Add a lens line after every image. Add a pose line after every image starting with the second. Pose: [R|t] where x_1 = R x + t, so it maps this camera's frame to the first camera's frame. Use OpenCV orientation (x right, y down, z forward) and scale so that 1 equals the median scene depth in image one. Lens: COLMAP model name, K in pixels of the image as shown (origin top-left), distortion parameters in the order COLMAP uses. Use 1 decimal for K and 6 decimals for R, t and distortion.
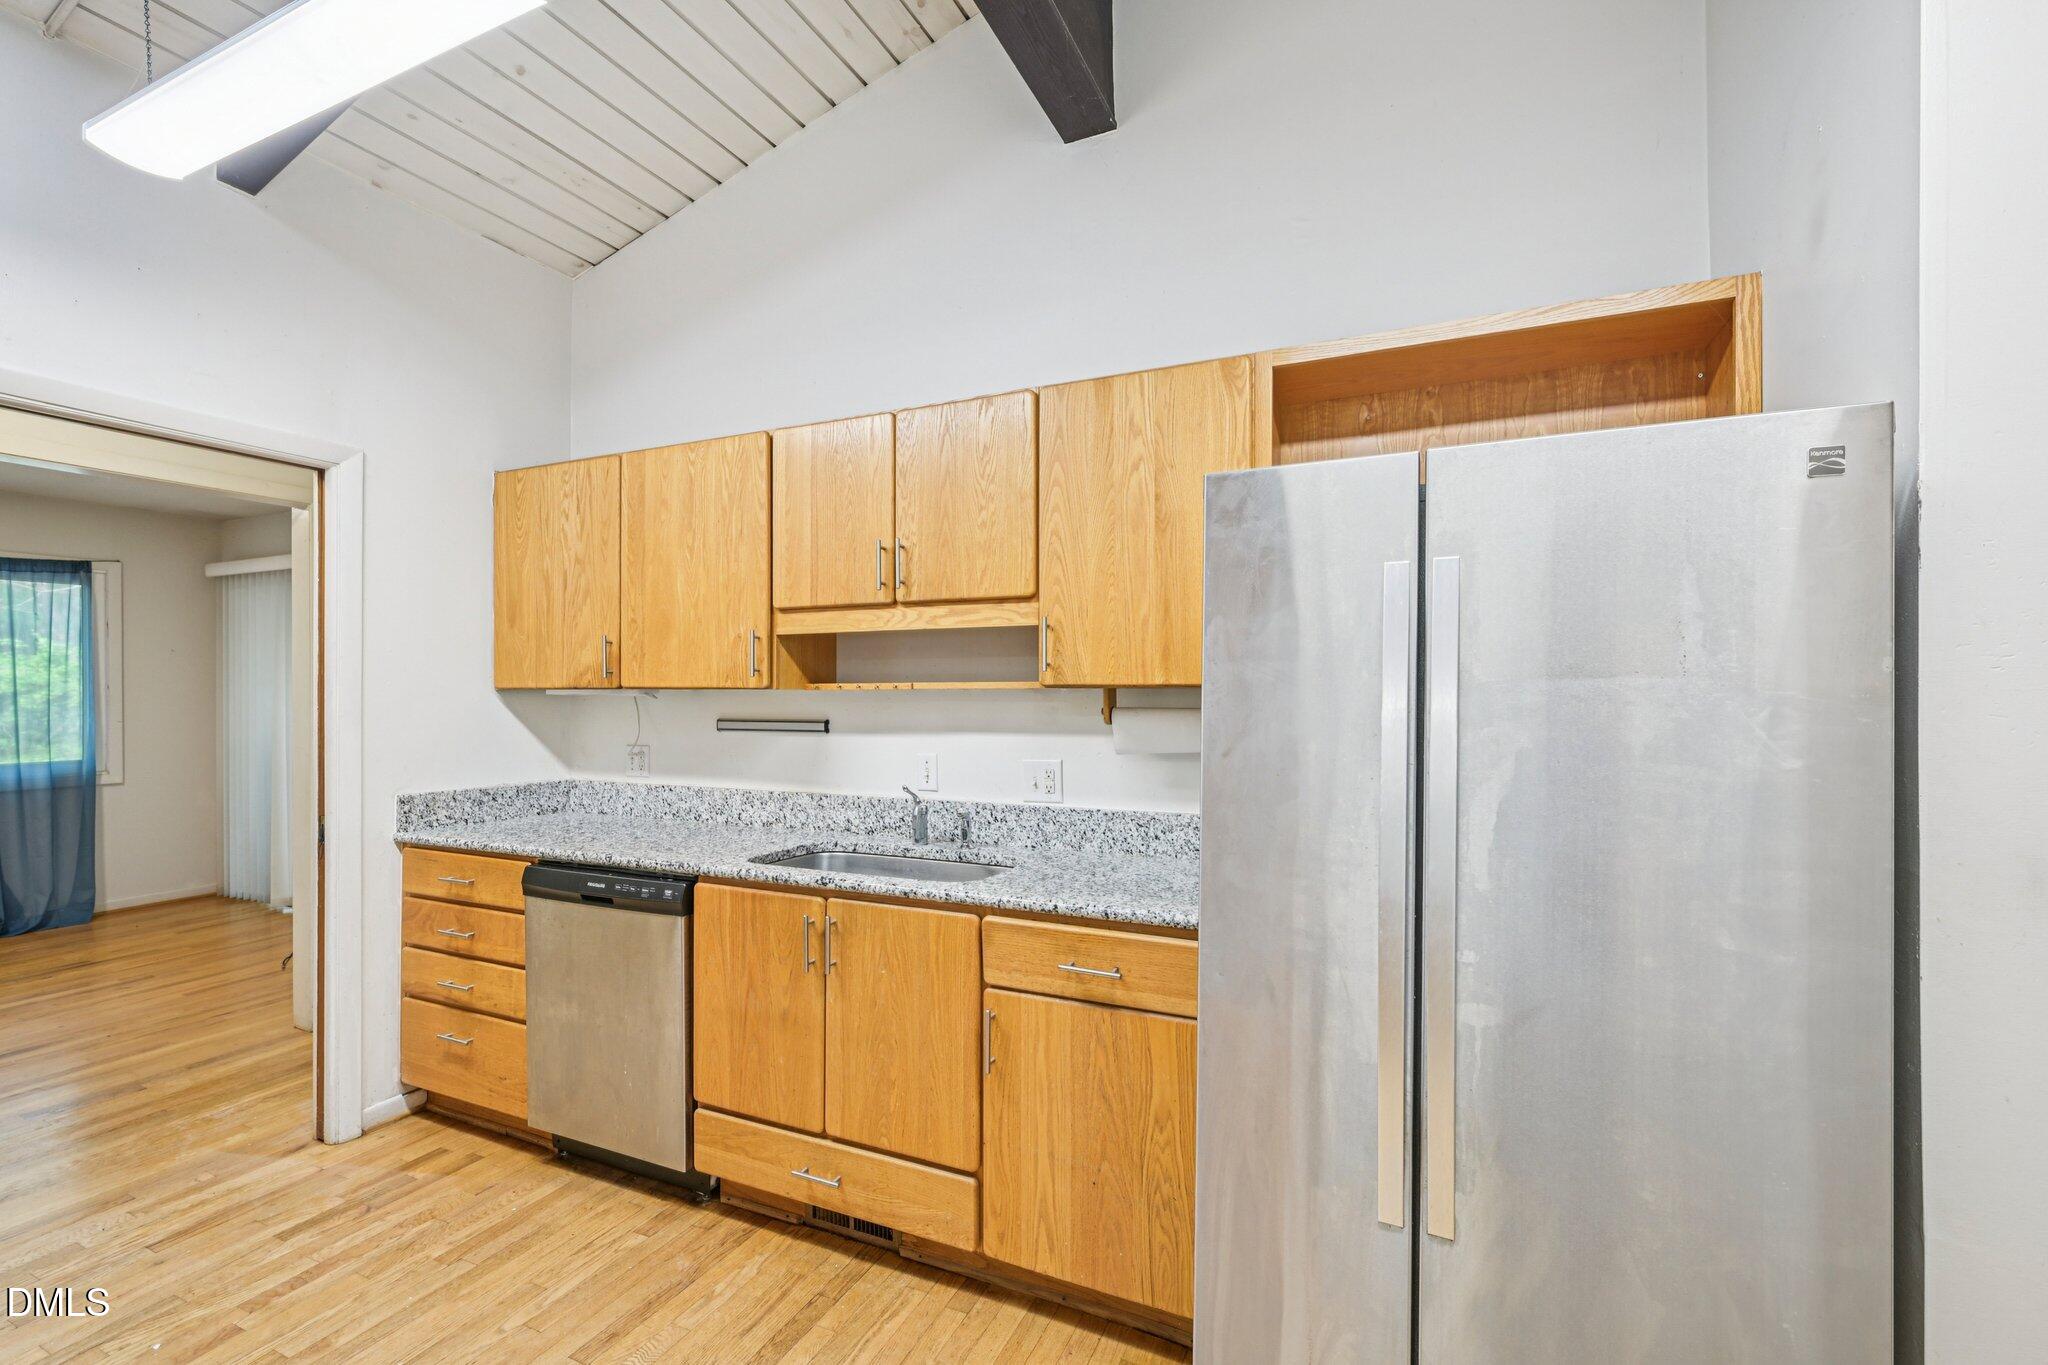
lens RADIAL K [[863.0, 0, 1028.7], [0, 863.0, 691.8], [0, 0, 1]] dist [0.000259, 0.000013]
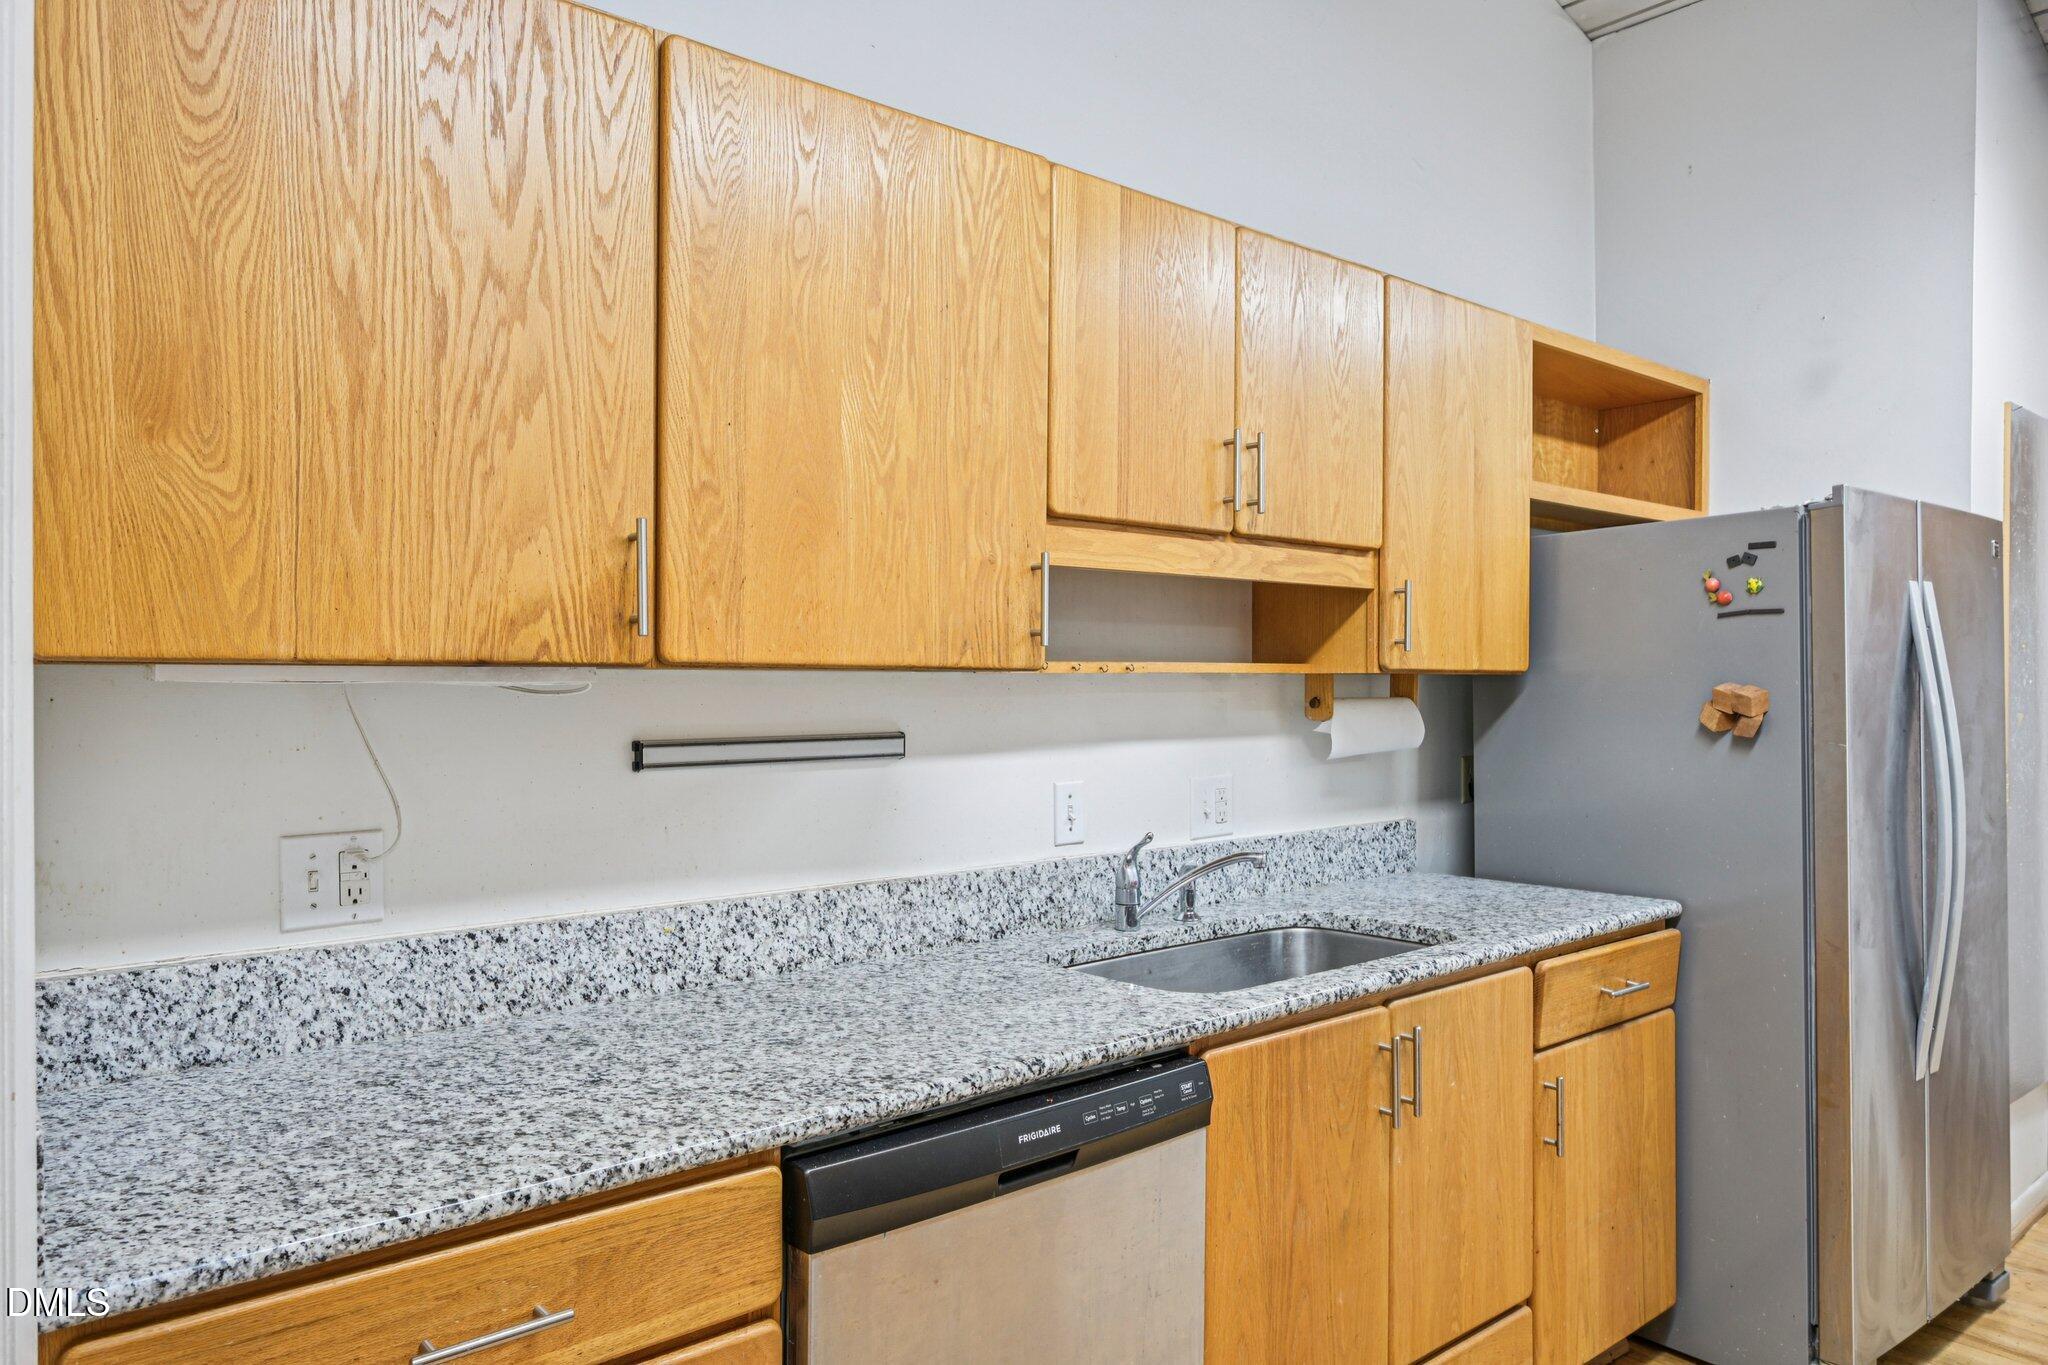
lens RADIAL K [[1327.9, 0, 1024.9], [0, 1327.9, 680.5], [0, 0, 1]] dist [-0.004677, 0.000297]
pose [[0.437340, -0.000807, 0.899296, -0.978571], [-0.004734, 0.999984, 0.003199, -0.000076], [-0.899284, -0.005656, 0.437329, 0.650641]]
